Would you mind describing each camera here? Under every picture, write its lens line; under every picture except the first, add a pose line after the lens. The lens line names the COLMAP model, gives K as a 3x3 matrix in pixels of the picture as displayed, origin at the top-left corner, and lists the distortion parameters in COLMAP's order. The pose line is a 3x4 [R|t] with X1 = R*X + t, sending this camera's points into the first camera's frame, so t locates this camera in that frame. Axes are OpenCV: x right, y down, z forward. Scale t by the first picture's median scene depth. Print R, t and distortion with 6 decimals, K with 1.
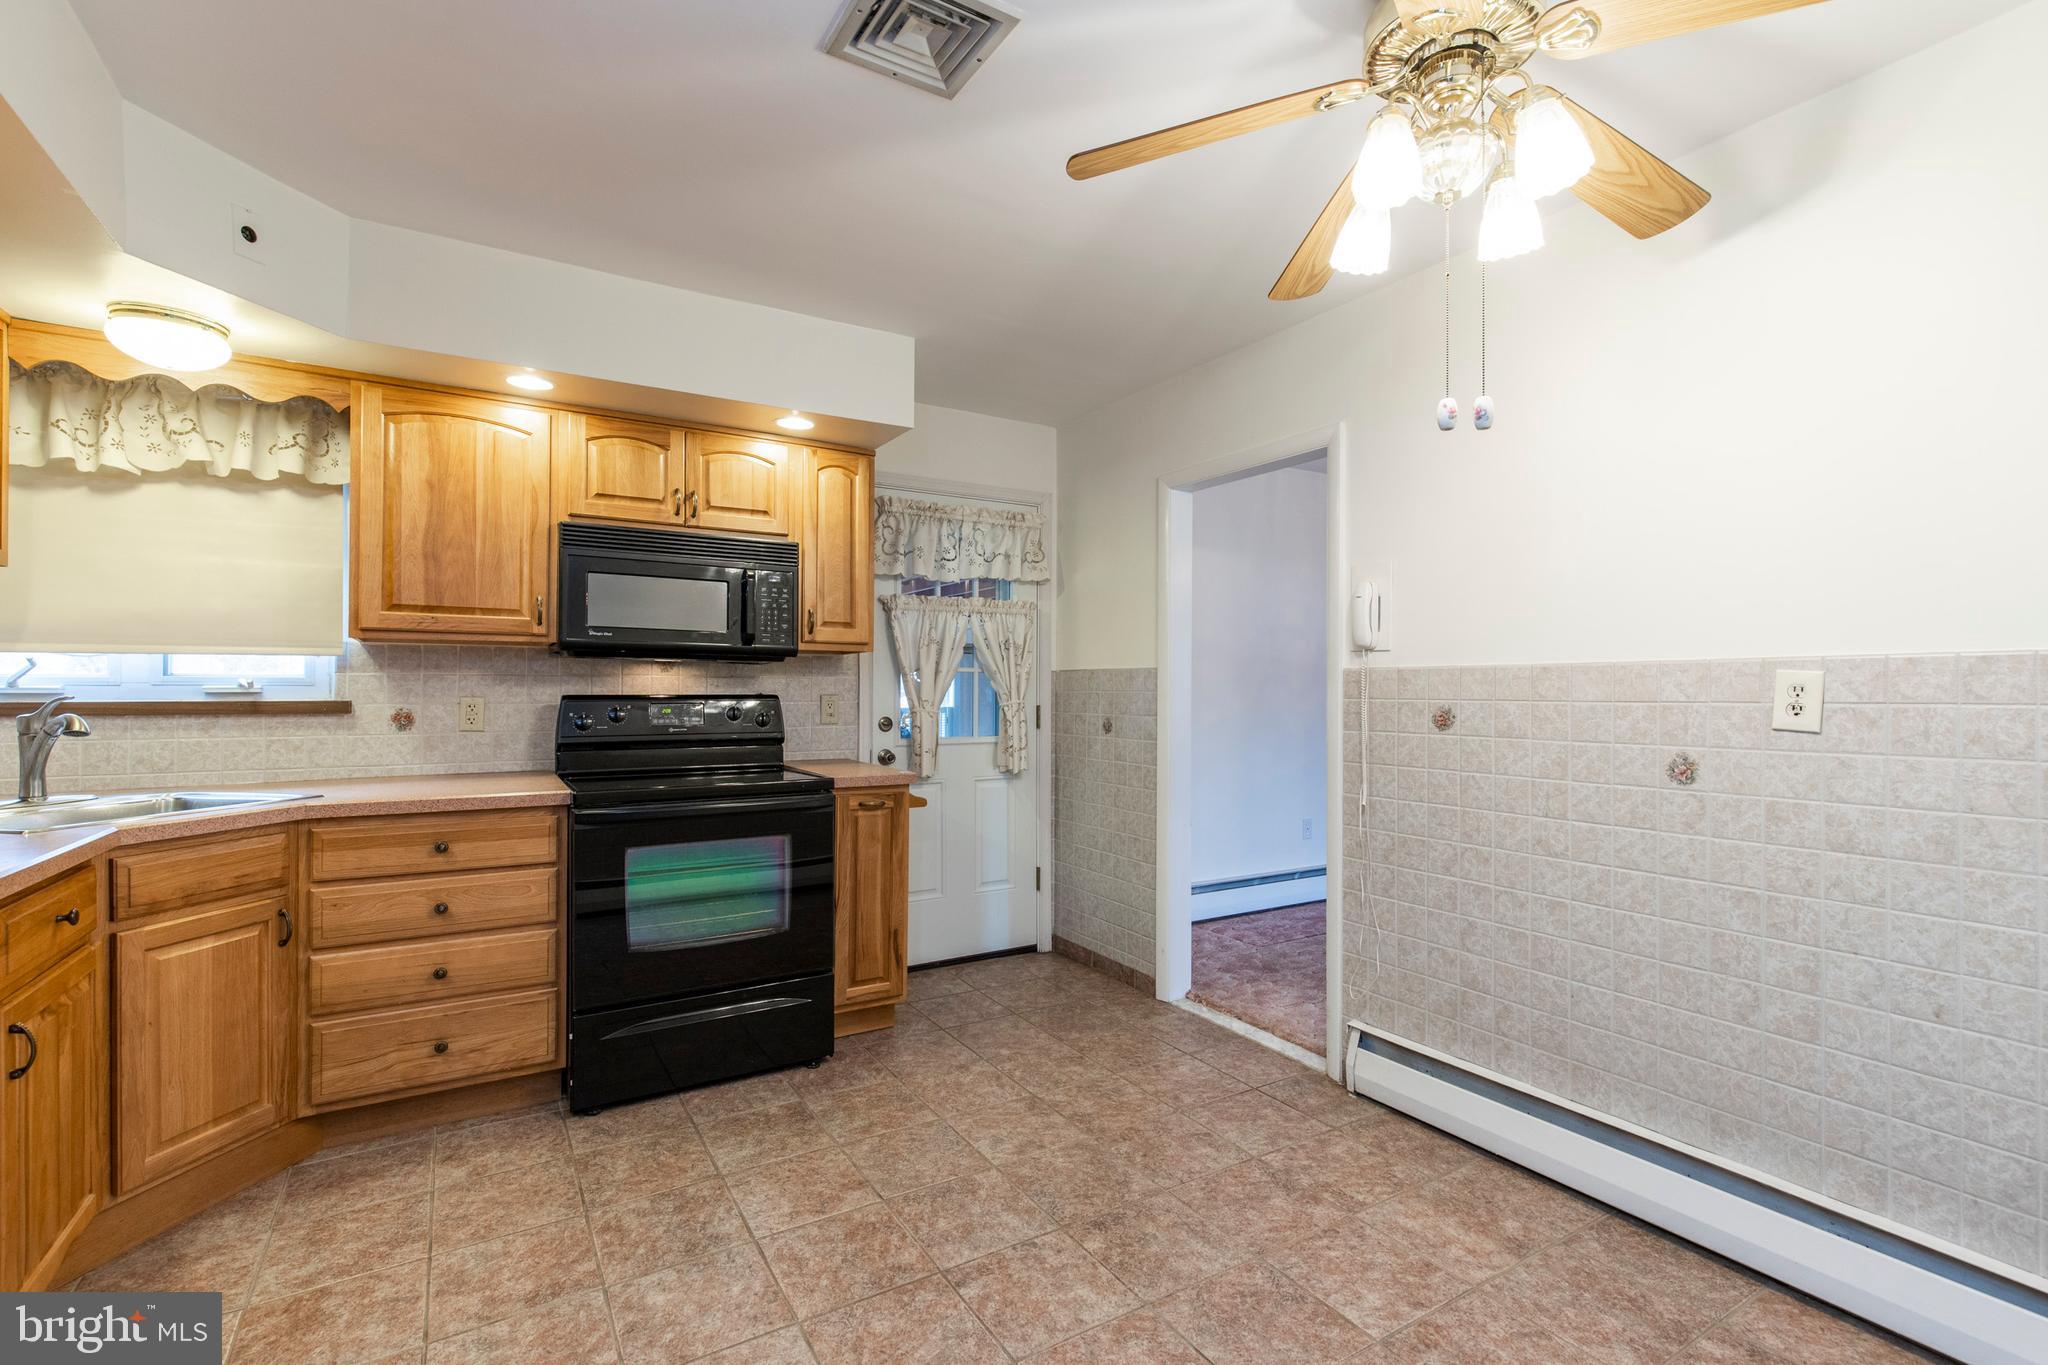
lens RADIAL K [[923.0, 0, 1013.2], [0, 923.0, 690.6], [0, 0, 1]] dist [0.004076, 0.000491]
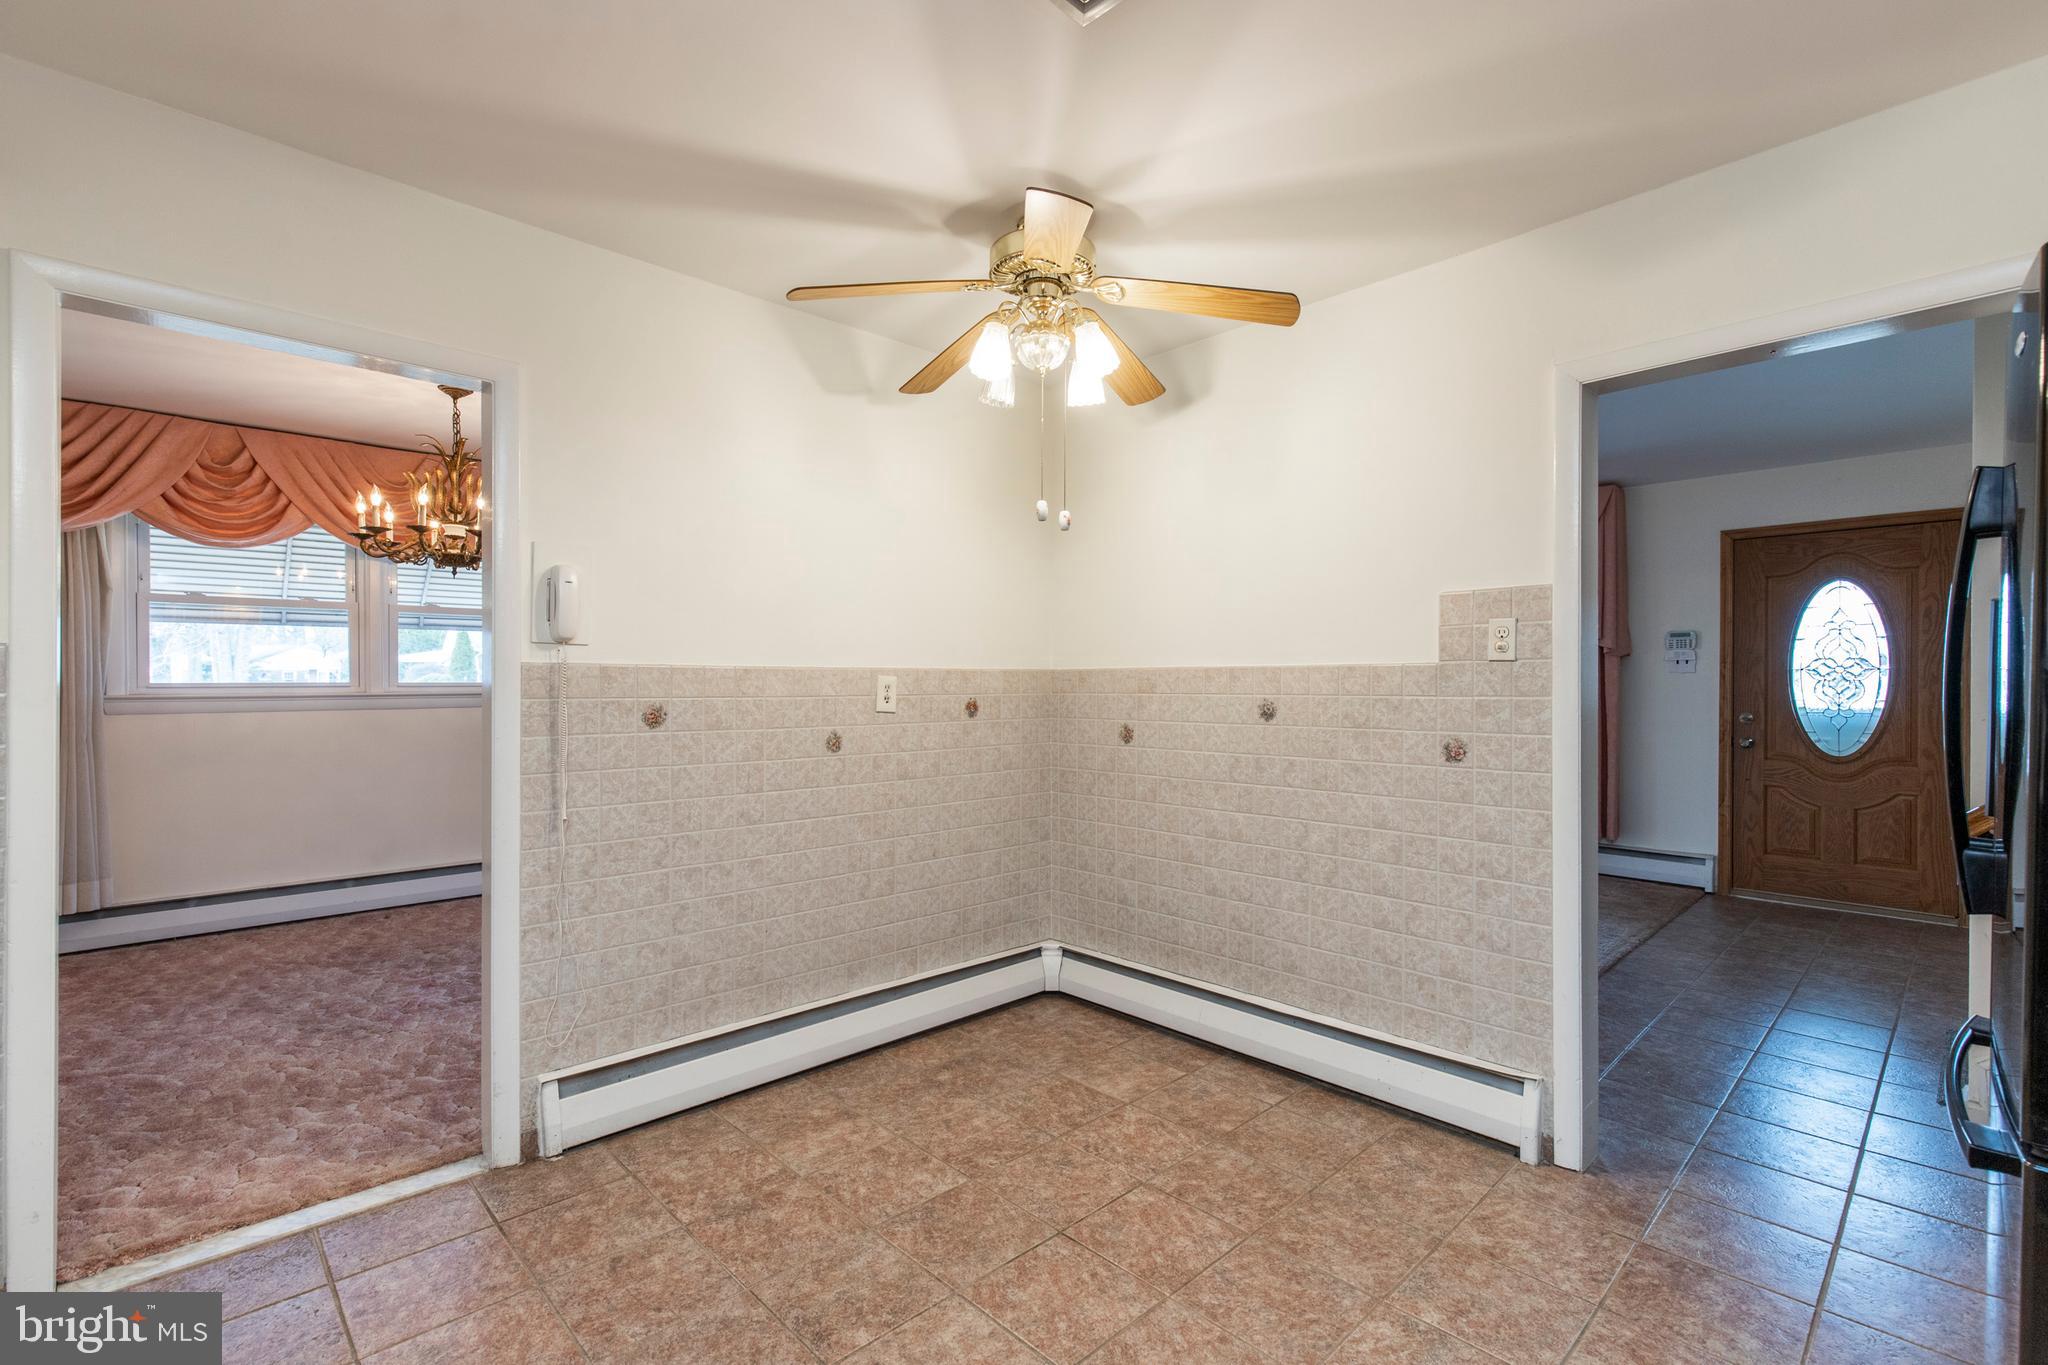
lens RADIAL K [[930.5, 0, 1035.3], [0, 930.5, 687.4], [0, 0, 1]] dist [0.009814, 0.000416]
pose [[-0.225615, -0.007767, 0.974185, -0.739020], [-0.002509, 0.999970, 0.007392, -0.012001], [-0.974213, -0.000777, -0.225628, 0.967226]]
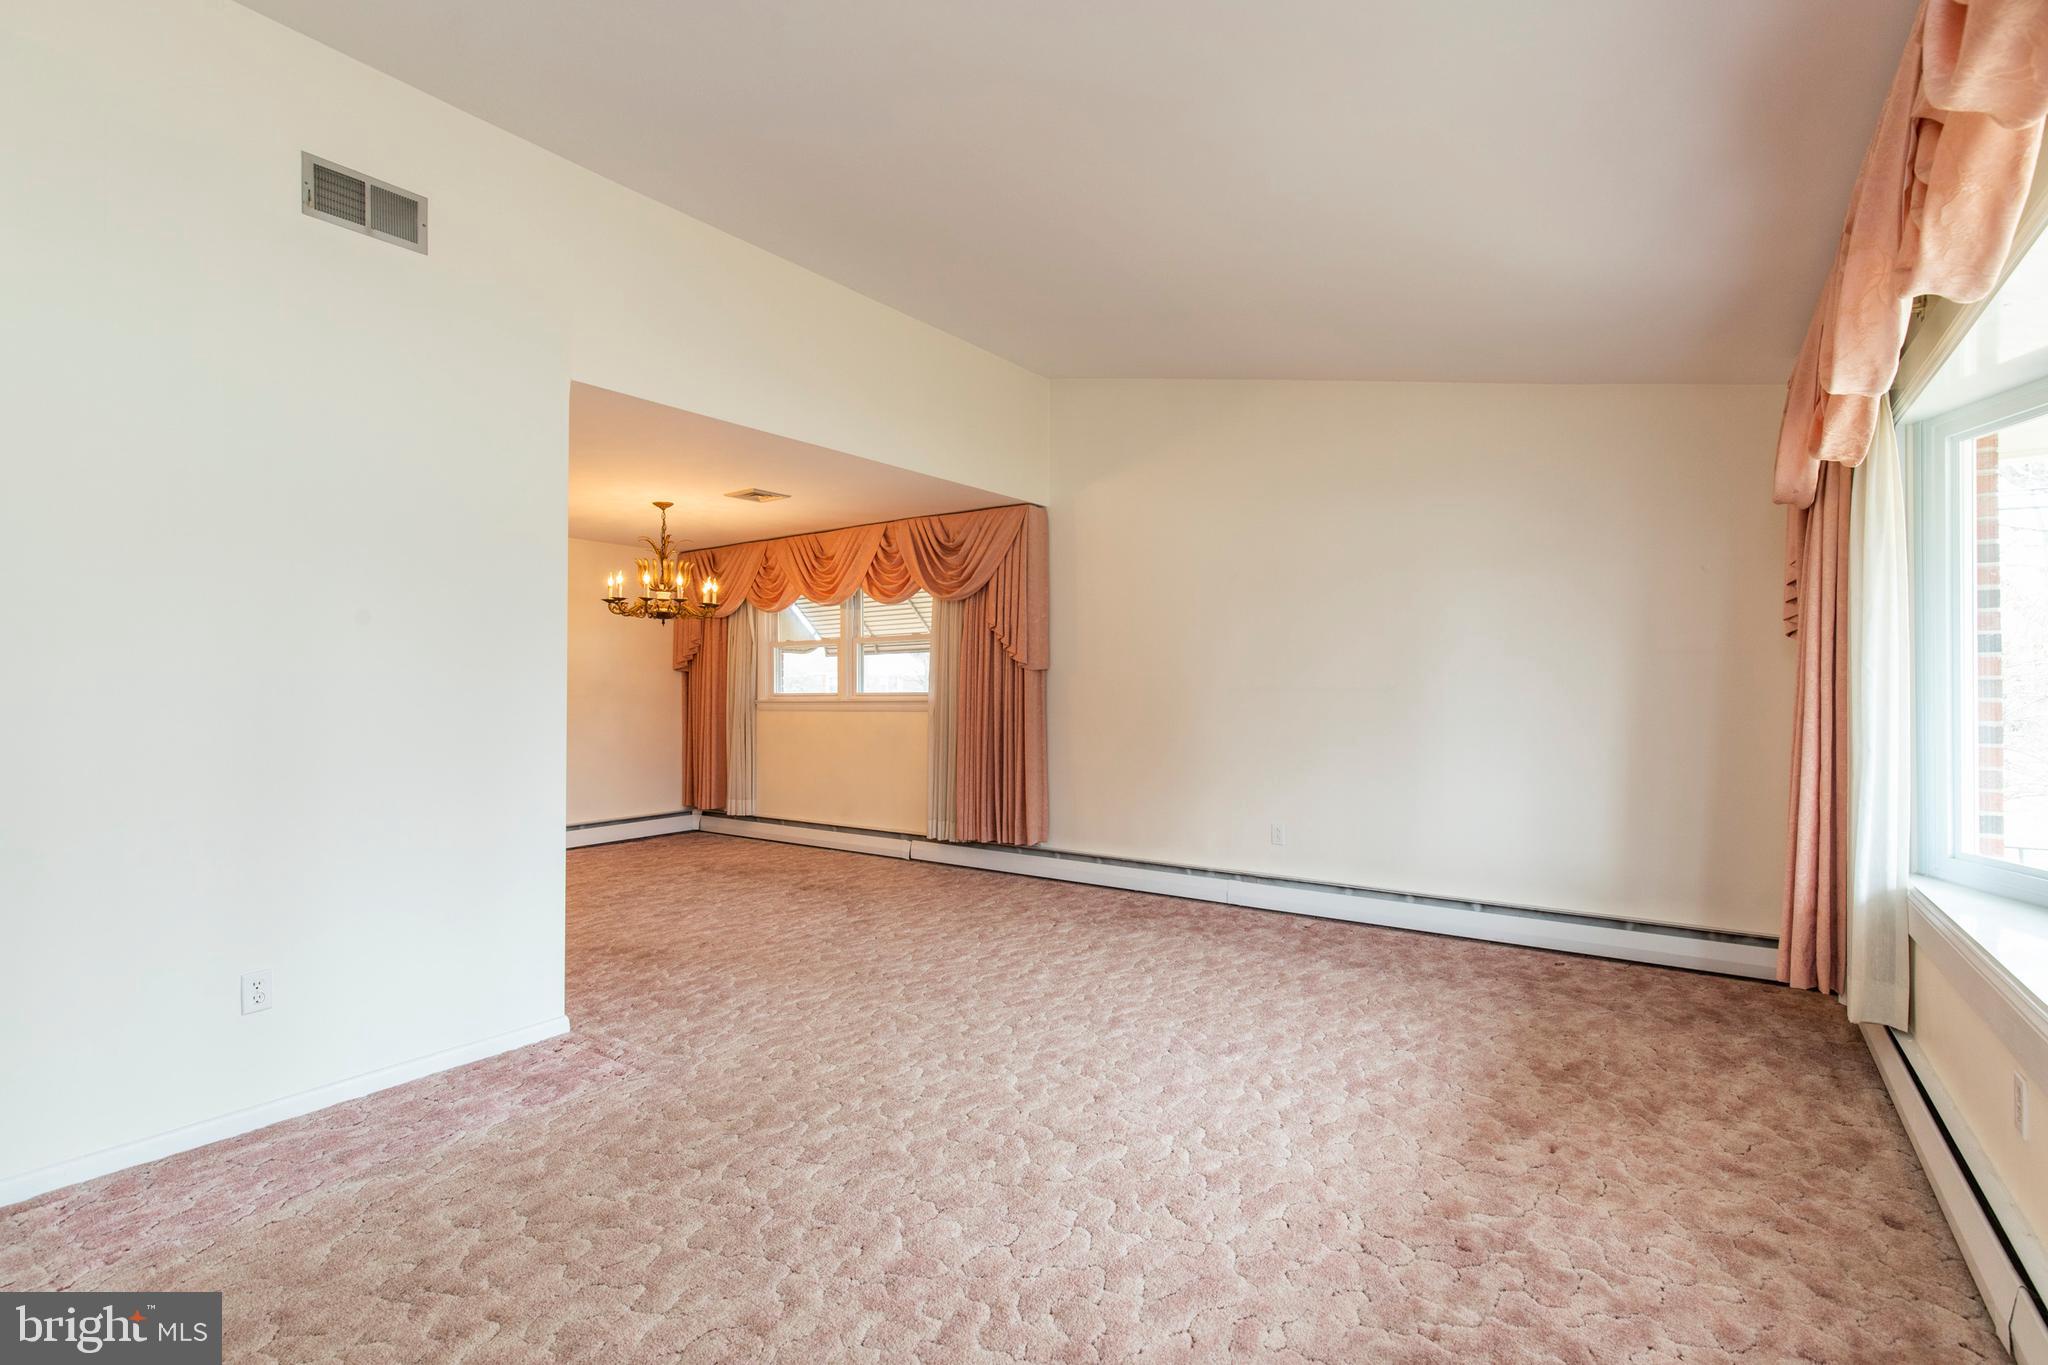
lens RADIAL K [[930.5, 0, 1015.9], [0, 930.5, 679.8], [0, 0, 1]] dist [0.009814, 0.000416]
pose [[0.920128, -0.004642, 0.391590, 1.078634], [0.008272, 0.999937, -0.007585, -0.018886], [-0.391530, 0.010218, 0.920109, -1.206197]]
